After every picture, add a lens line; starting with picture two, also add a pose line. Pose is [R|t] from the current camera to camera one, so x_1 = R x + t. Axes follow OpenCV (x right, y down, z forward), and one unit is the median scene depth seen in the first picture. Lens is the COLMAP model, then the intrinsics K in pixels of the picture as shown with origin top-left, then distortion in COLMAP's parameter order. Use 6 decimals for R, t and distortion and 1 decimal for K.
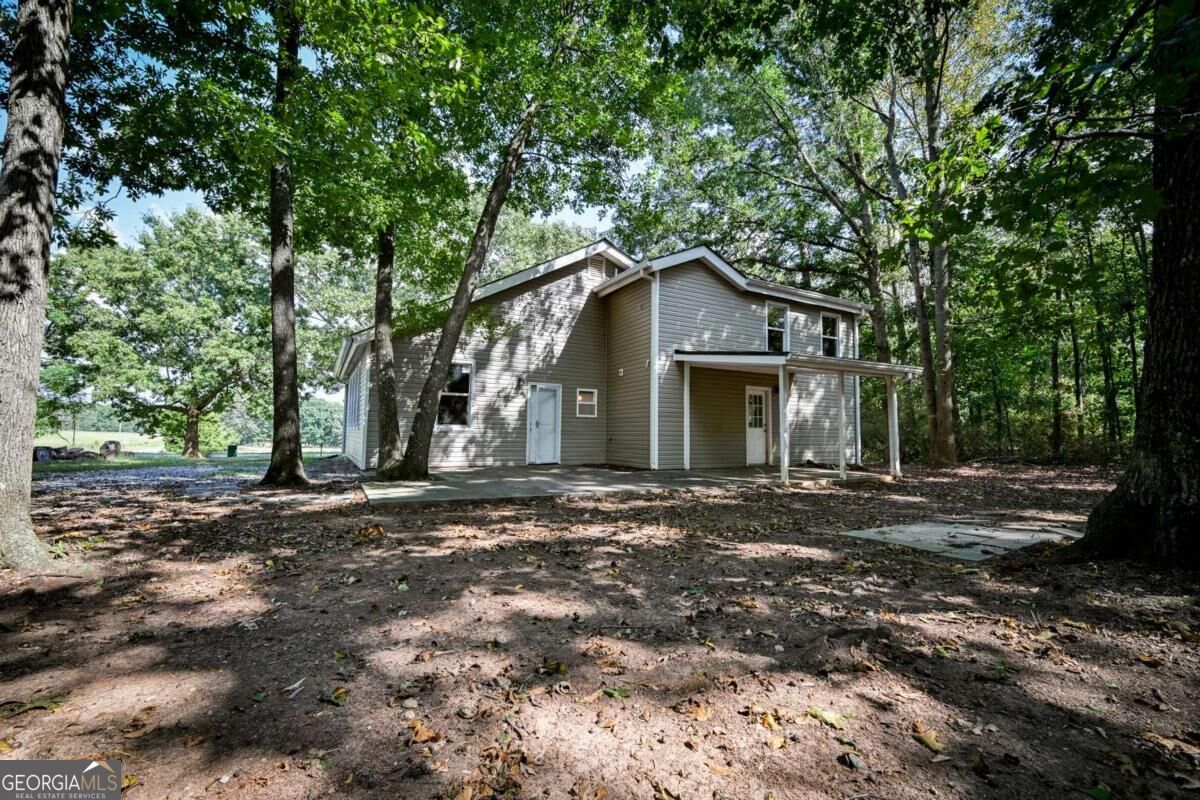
lens RADIAL K [[499.8, 0, 599.6], [0, 499.8, 402.5], [0, 0, 1]] dist [-0.003634, -0.000517]
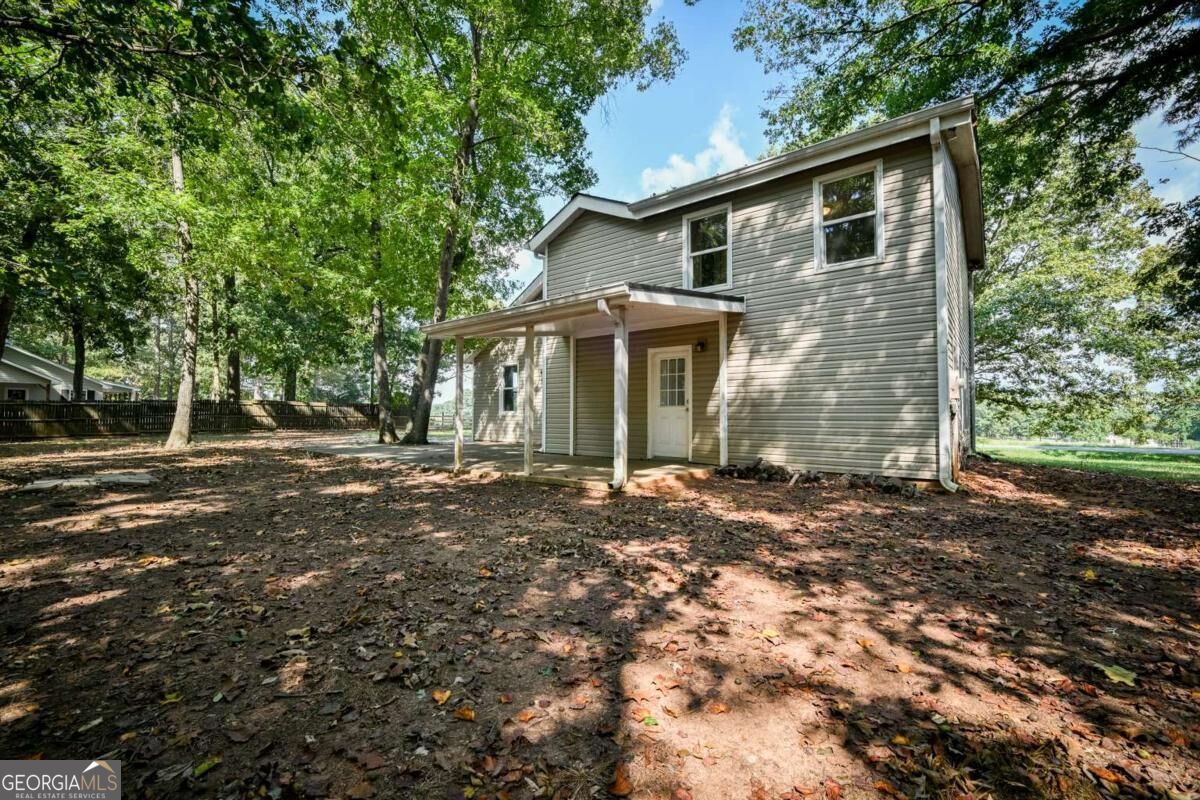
lens RADIAL K [[499.8, 0, 600.0], [0, 499.8, 397.6], [0, 0, 1]] dist [-0.003634, -0.000517]
pose [[0.365357, -0.038029, -0.930090, 0.887402], [0.058990, 0.998103, -0.017637, 0.039860], [0.928996, -0.048423, 0.366907, 0.634718]]
